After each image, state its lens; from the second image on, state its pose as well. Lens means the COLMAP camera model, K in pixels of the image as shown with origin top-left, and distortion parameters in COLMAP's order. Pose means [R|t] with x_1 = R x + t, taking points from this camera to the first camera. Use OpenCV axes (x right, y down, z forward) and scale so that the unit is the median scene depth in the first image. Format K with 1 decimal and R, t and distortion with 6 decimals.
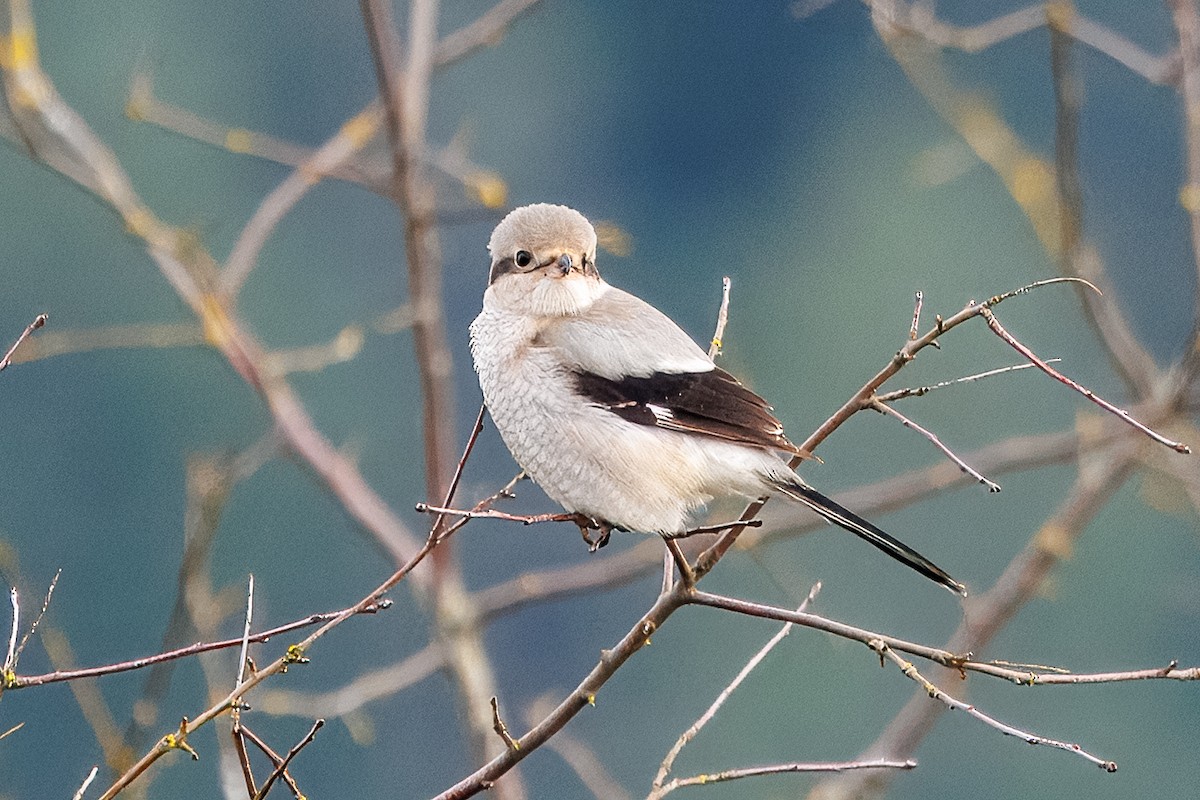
lens RADIAL K [[1858.6, 0, 594.8], [0, 1858.6, 384.6], [0, 0, 1]] dist [-0.154186, 1.681299]
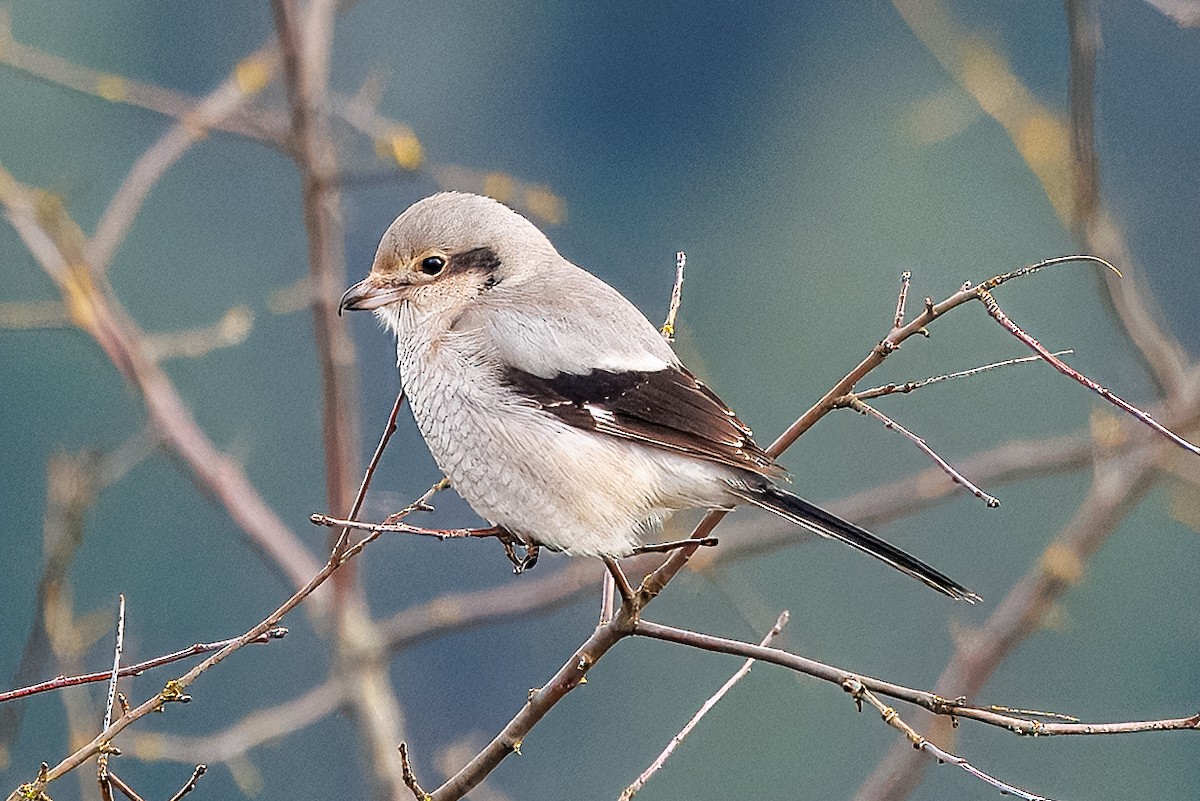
lens RADIAL K [[1858.6, 0, 594.8], [0, 1858.6, 385.1], [0, 0, 1]] dist [-0.154186, 1.681299]
pose [[0.999443, 0.011811, 0.031211, 0.005731], [-0.011459, 0.999869, -0.011437, 0.013216], [-0.031342, 0.011073, 0.999447, 0.146790]]
